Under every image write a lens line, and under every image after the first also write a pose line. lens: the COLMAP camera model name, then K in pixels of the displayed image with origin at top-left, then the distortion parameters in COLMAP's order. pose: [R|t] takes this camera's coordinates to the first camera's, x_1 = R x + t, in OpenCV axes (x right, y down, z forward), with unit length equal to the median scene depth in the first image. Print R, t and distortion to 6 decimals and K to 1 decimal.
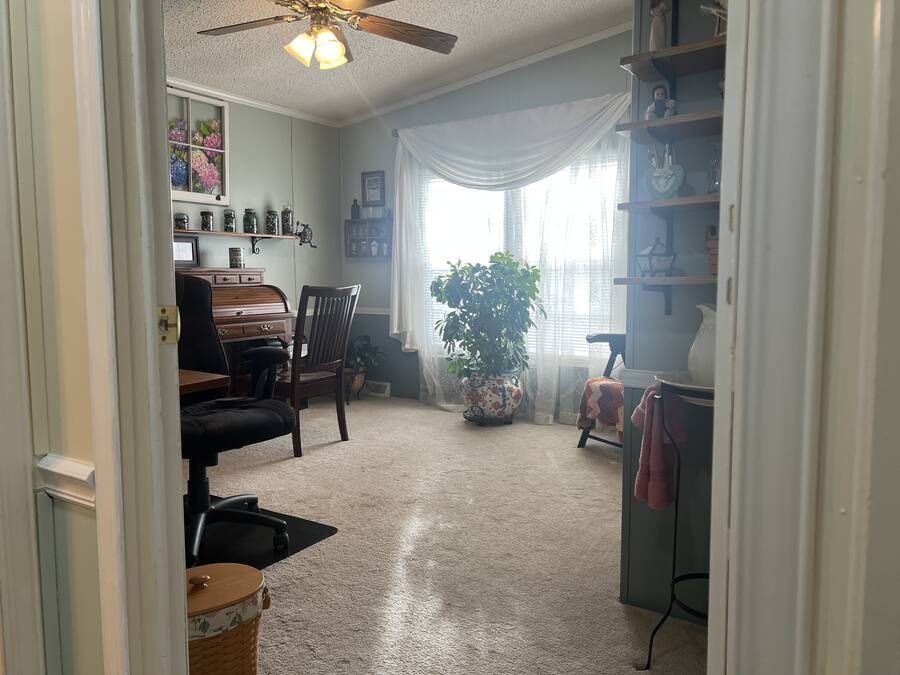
lens RADIAL K [[675.4, 0, 452.1], [0, 675.4, 339.3], [0, 0, 1]] dist [0.052020, -0.061922]
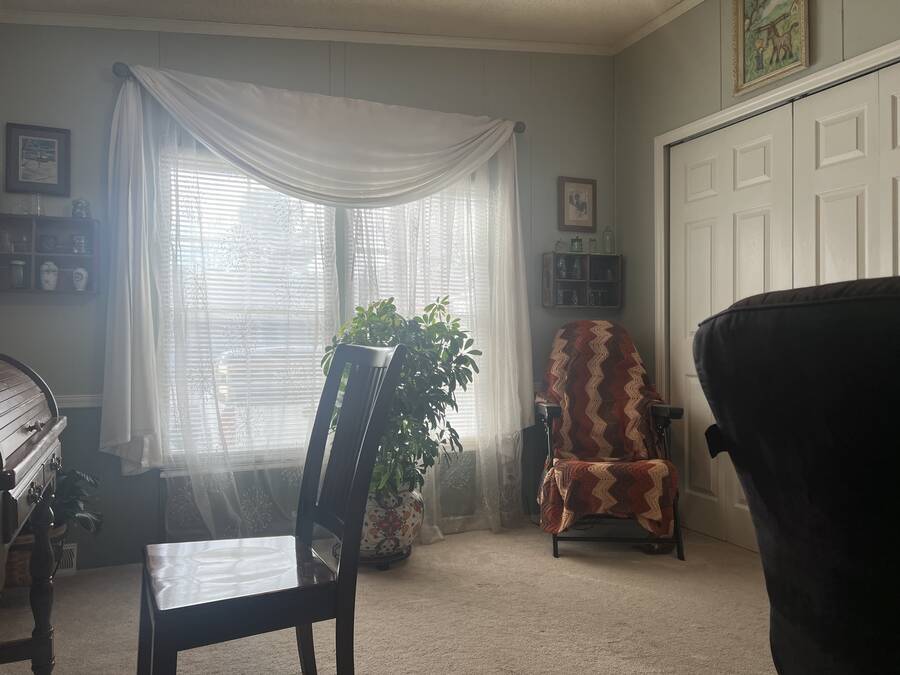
lens RADIAL K [[675.4, 0, 452.1], [0, 675.4, 339.3], [0, 0, 1]] dist [0.052020, -0.061922]
pose [[0.538424, 0.013482, 0.842566, -0.421834], [0.080459, 0.994481, -0.067328, -0.033862], [-0.838824, 0.104043, 0.534368, 0.541316]]
